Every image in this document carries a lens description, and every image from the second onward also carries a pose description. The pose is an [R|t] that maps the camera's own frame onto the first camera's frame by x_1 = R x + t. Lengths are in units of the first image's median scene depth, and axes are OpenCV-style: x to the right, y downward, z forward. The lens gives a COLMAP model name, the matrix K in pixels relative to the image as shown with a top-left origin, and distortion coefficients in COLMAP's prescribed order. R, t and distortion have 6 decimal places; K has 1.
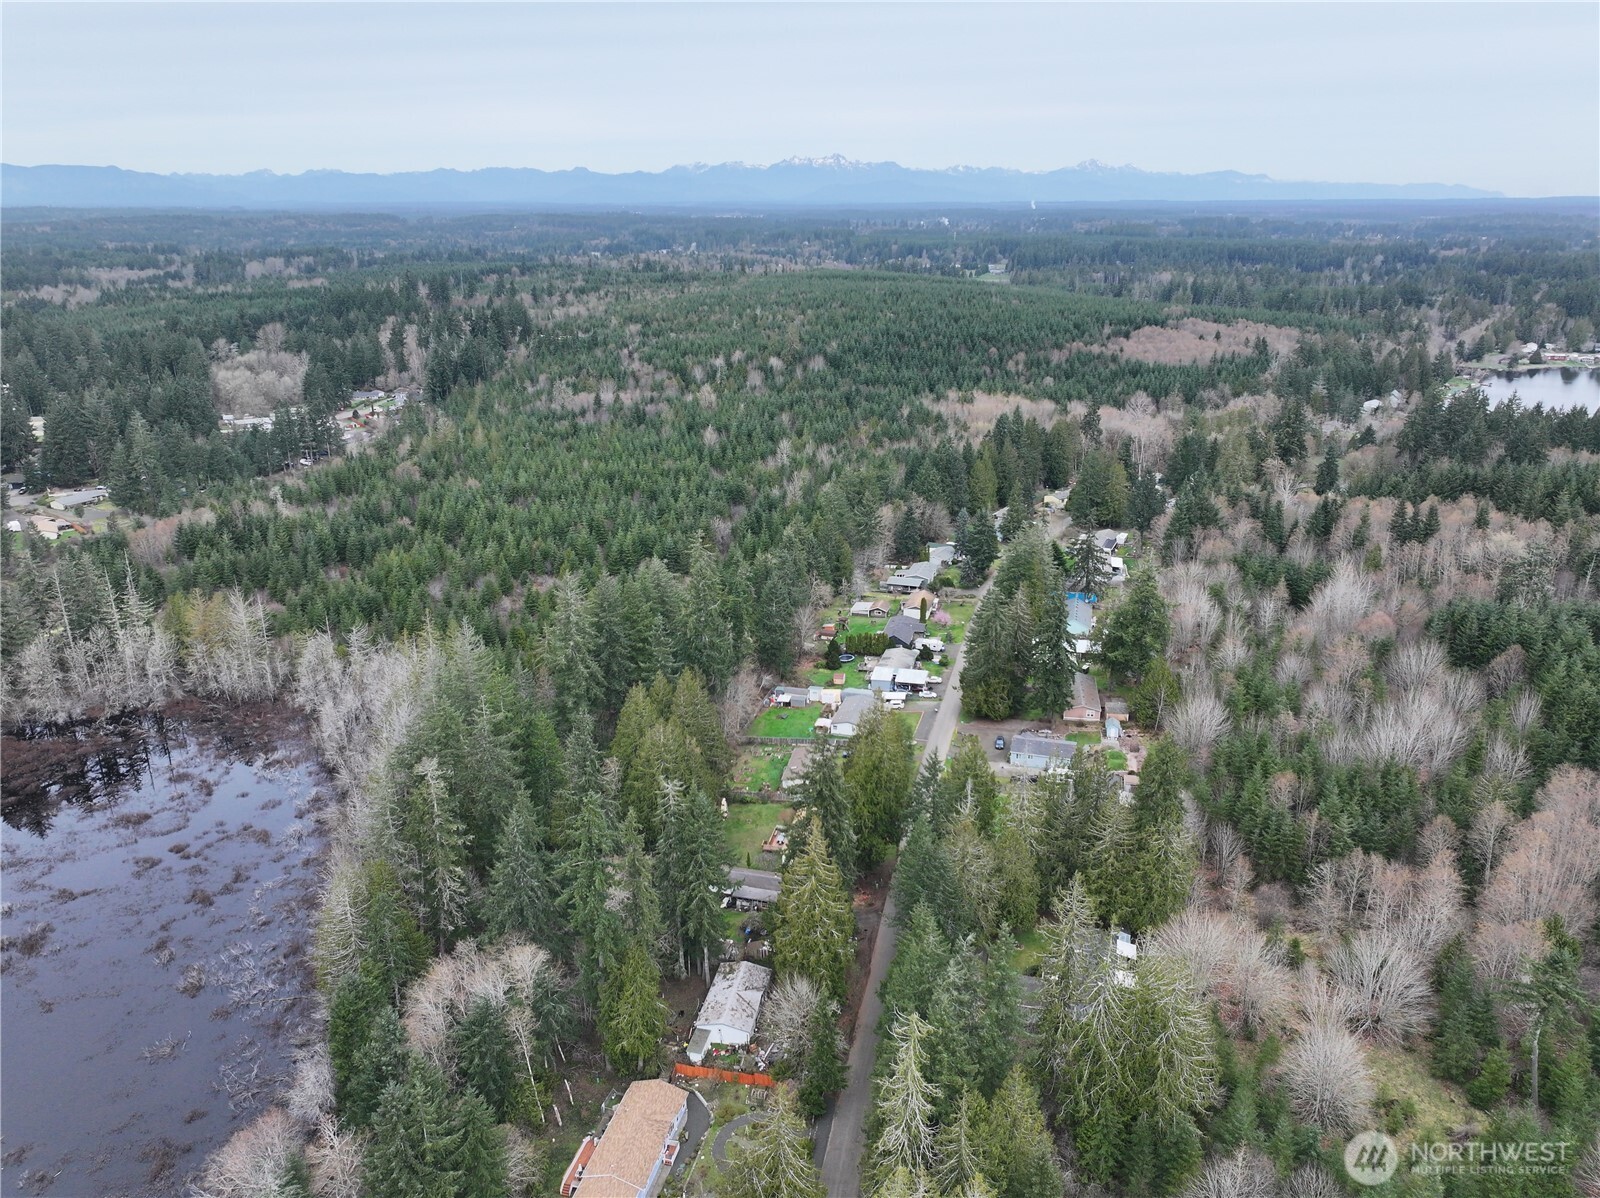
lens RADIAL K [[1122.4, 0, 800.7], [0, 1122.4, 591.9], [0, 0, 1]] dist [-0.001841, 0.017614]
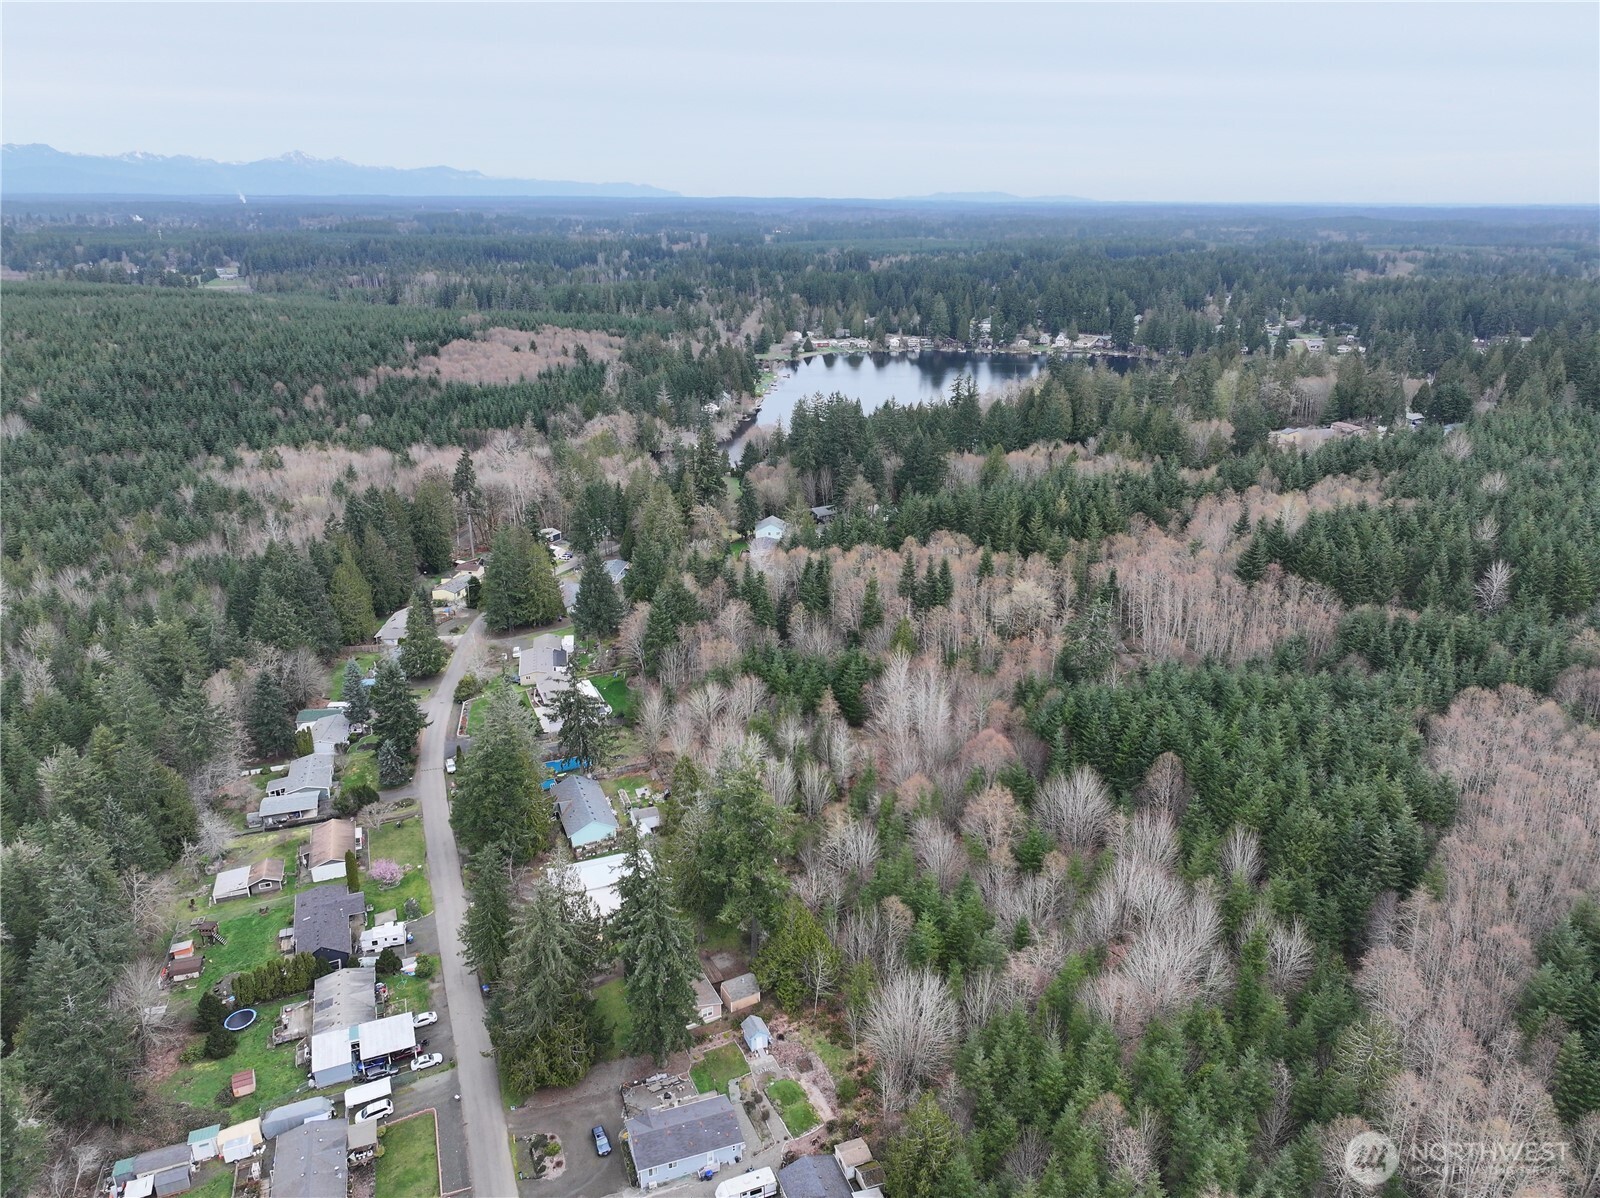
lens RADIAL K [[1122.4, 0, 798.0], [0, 1122.4, 615.8], [0, 0, 1]] dist [-0.001841, 0.017614]
pose [[0.808394, -0.198816, 0.554050, -0.003069], [0.186302, 0.979265, 0.079574, -0.078451], [-0.558382, 0.038894, 0.828672, 0.229399]]
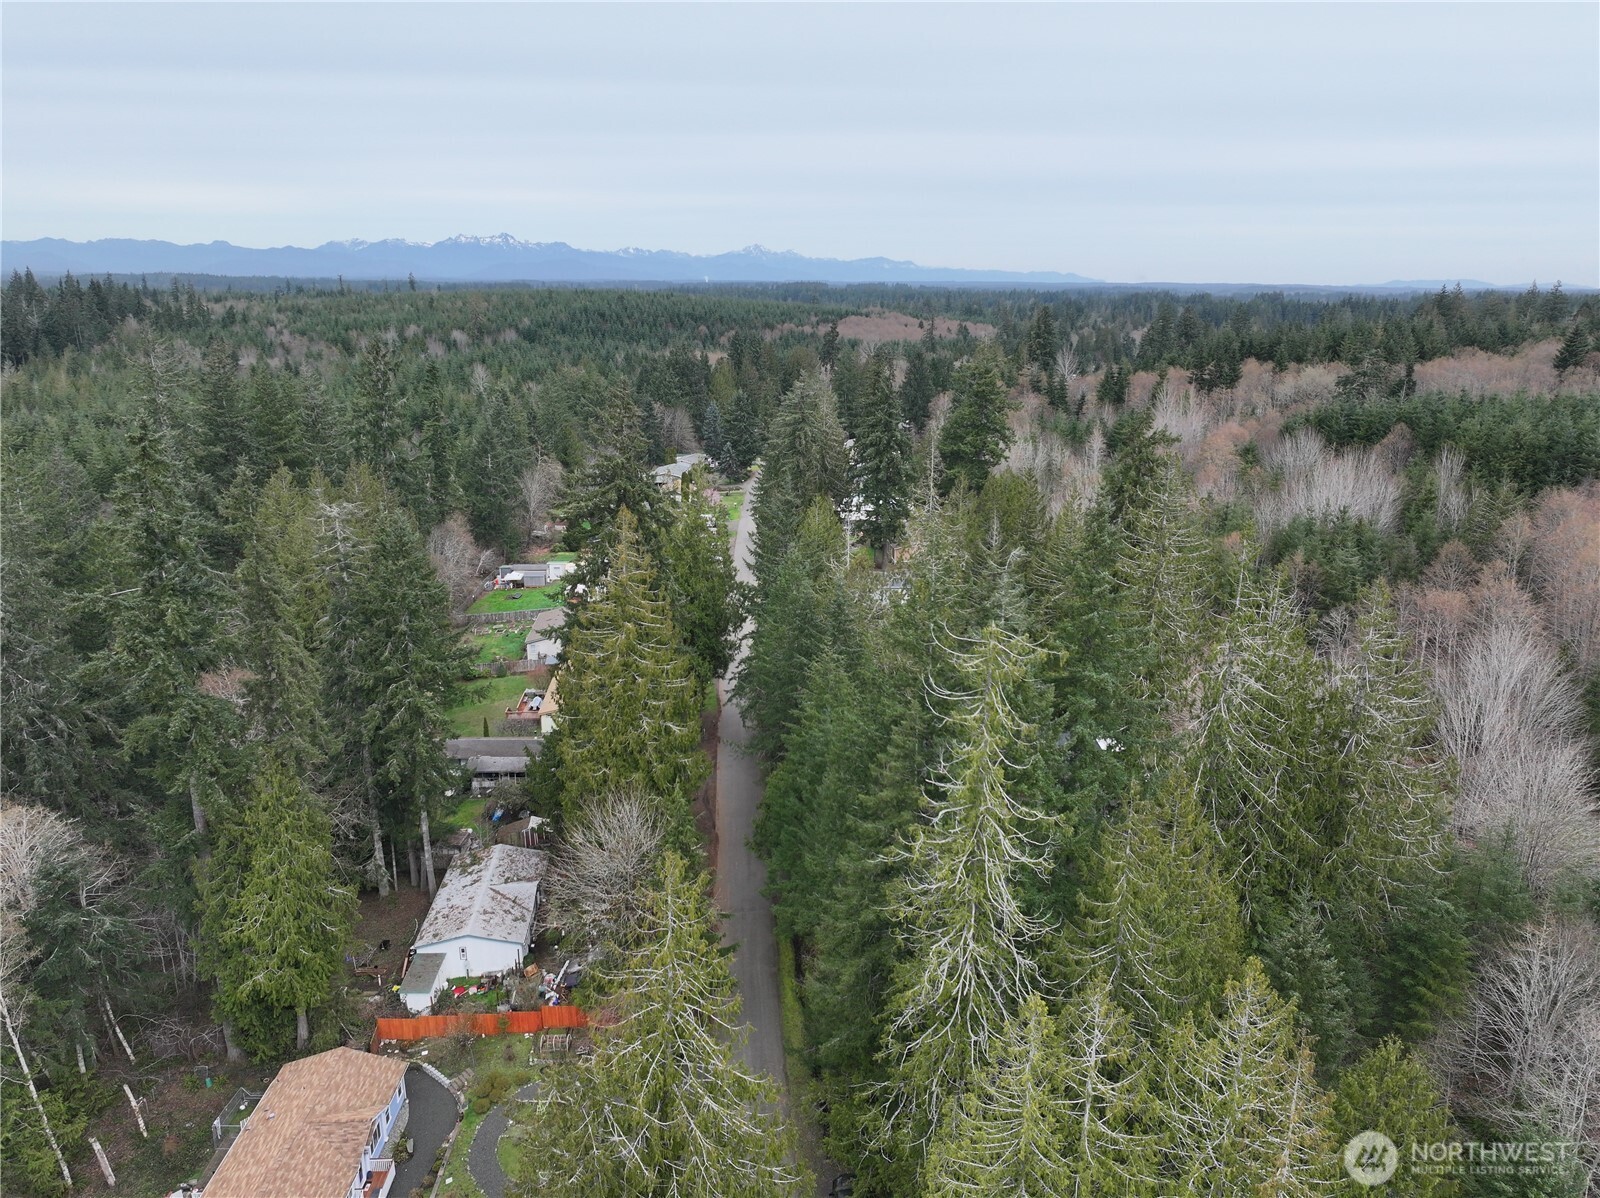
lens RADIAL K [[1122.4, 0, 799.6], [0, 1122.4, 600.3], [0, 0, 1]] dist [-0.001841, 0.017614]
pose [[0.962314, -0.063691, 0.264376, -0.016508], [0.078982, 0.995739, -0.047604, 0.088930], [-0.260217, 0.066690, 0.963244, 0.148382]]
